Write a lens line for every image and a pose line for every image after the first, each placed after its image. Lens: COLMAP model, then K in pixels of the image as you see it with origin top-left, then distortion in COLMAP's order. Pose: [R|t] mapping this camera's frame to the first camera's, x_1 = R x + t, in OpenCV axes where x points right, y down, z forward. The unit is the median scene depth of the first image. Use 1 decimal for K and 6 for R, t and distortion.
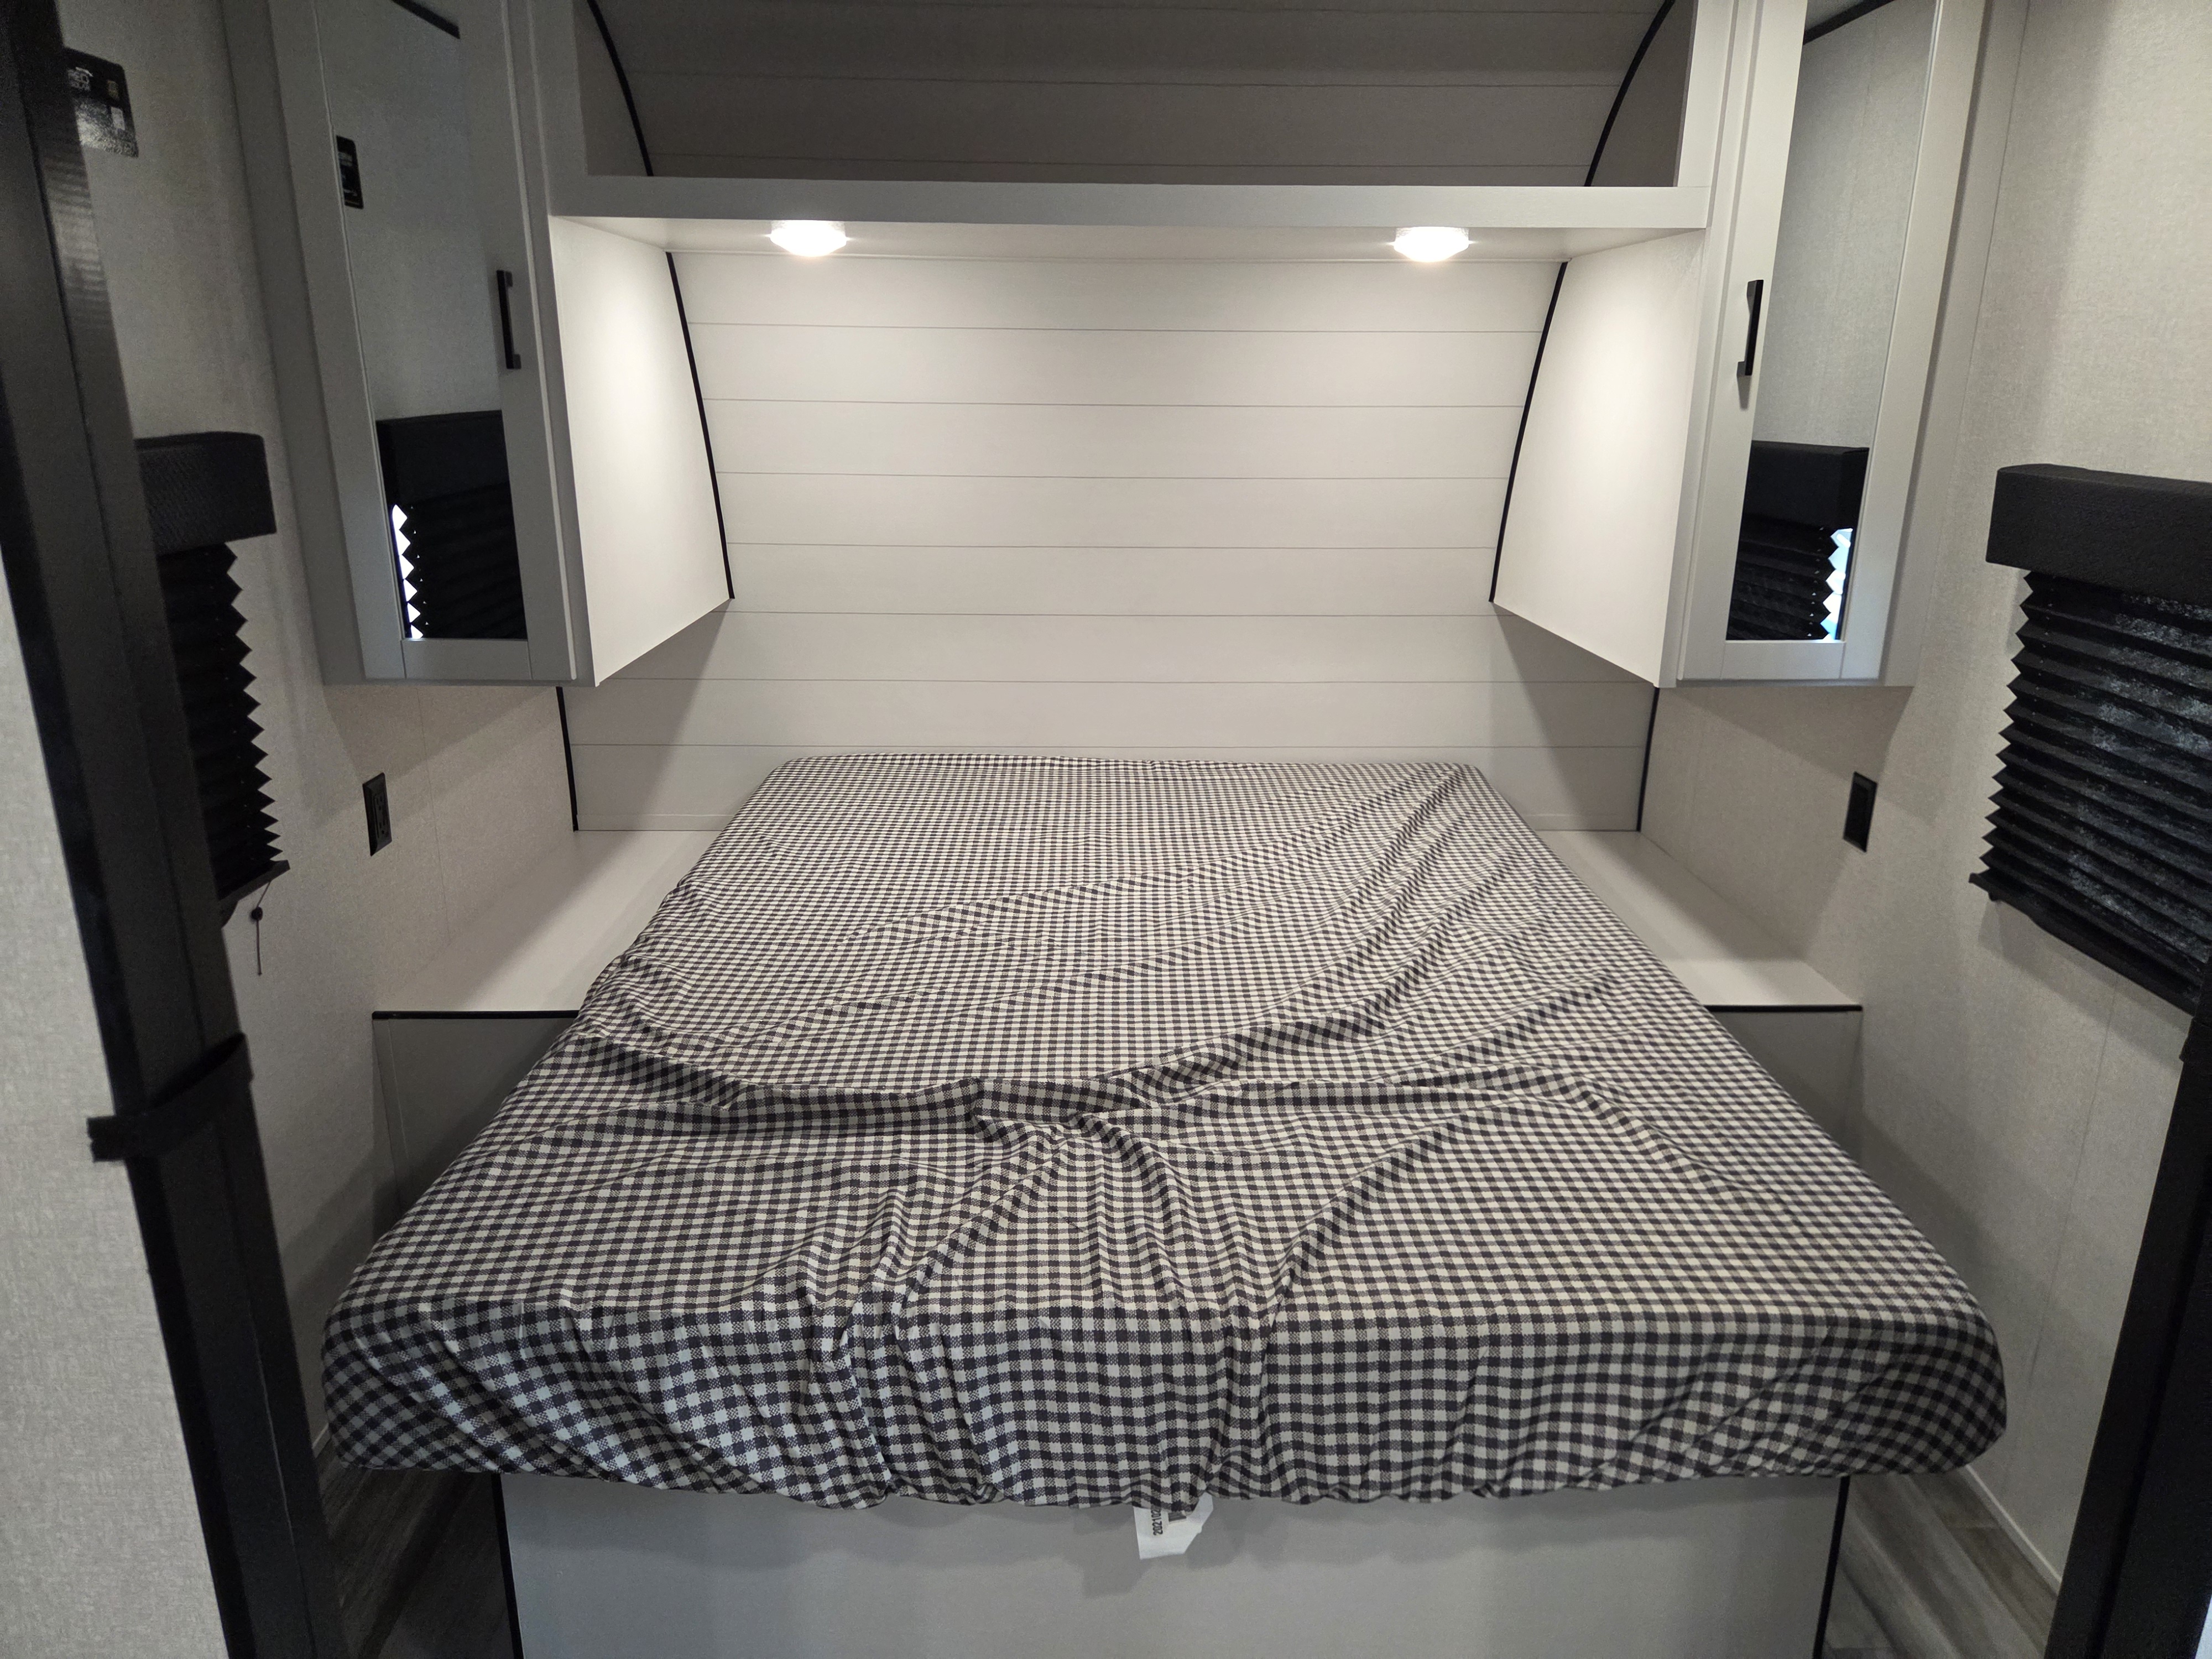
lens RADIAL K [[1515.6, 0, 1106.5], [0, 1515.6, 827.5], [0, 0, 1]] dist [0.027112, 0.001860]
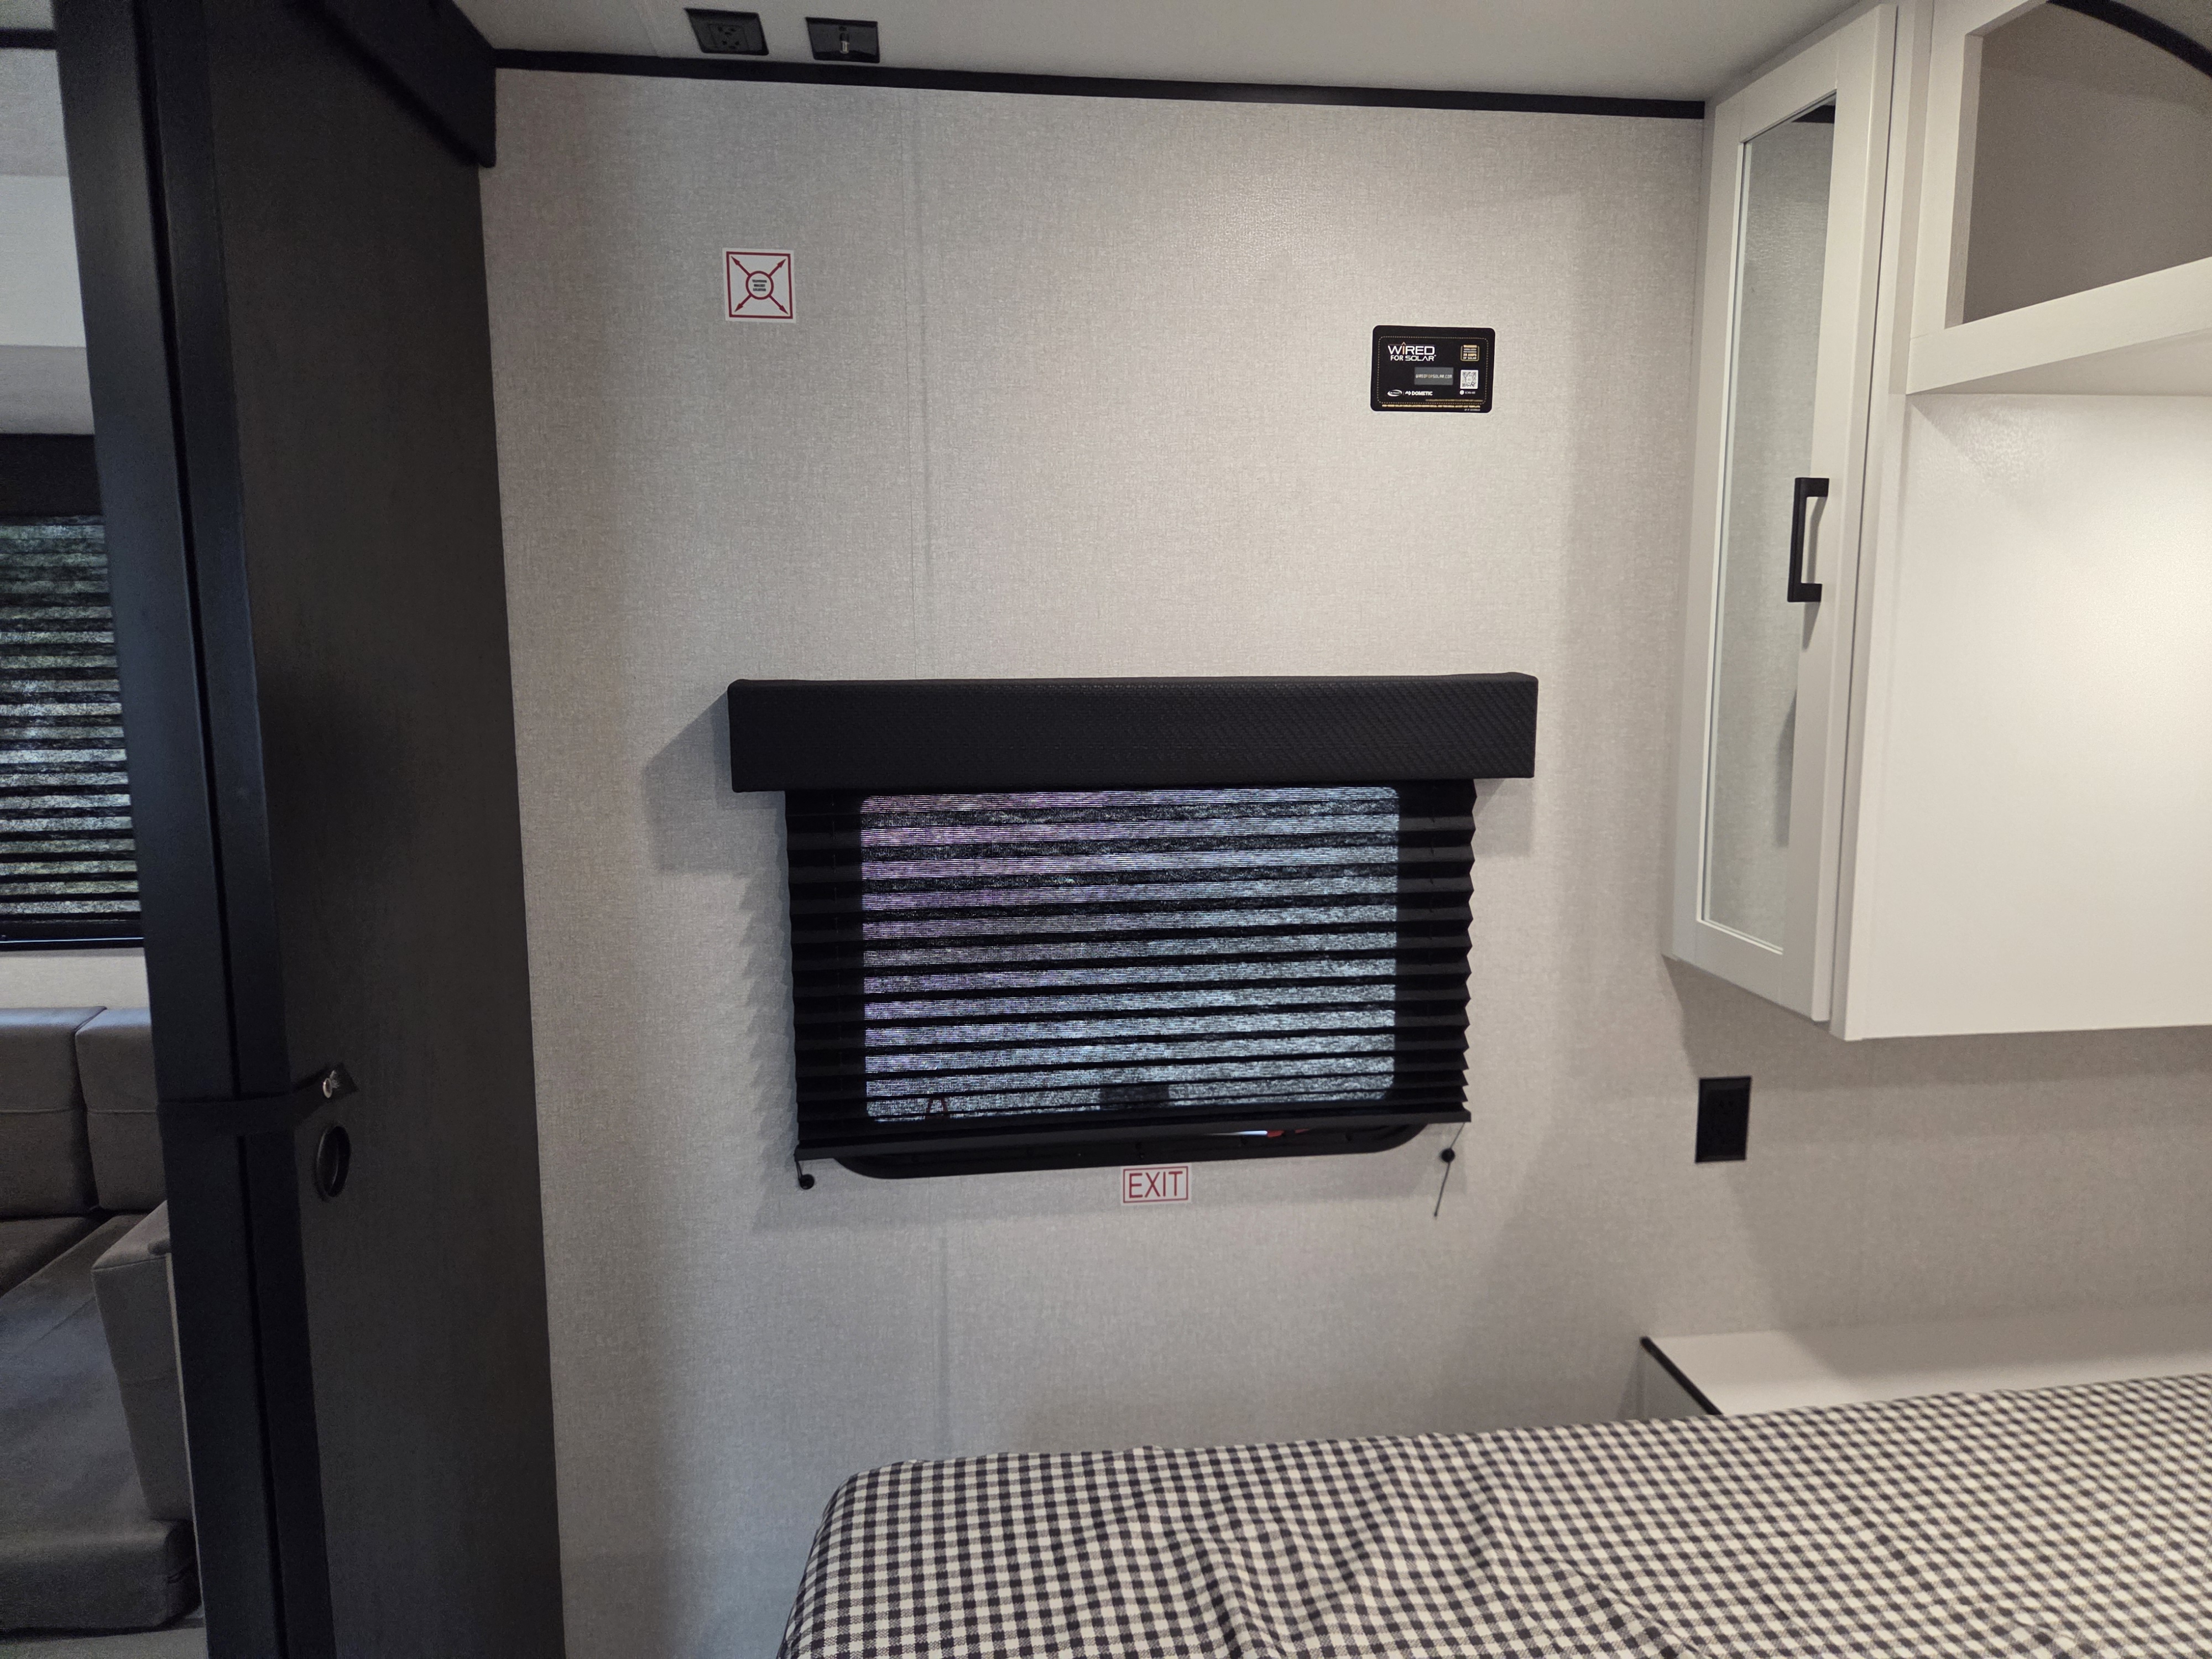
lens RADIAL K [[1515.6, 0, 1108.1], [0, 1515.6, 823.9], [0, 0, 1]] dist [0.027112, 0.001860]
pose [[-0.123071, -0.153046, 0.980526, -0.324659], [0.301359, 0.935616, 0.183861, -0.233118], [-0.945535, 0.318118, -0.069026, 0.948668]]
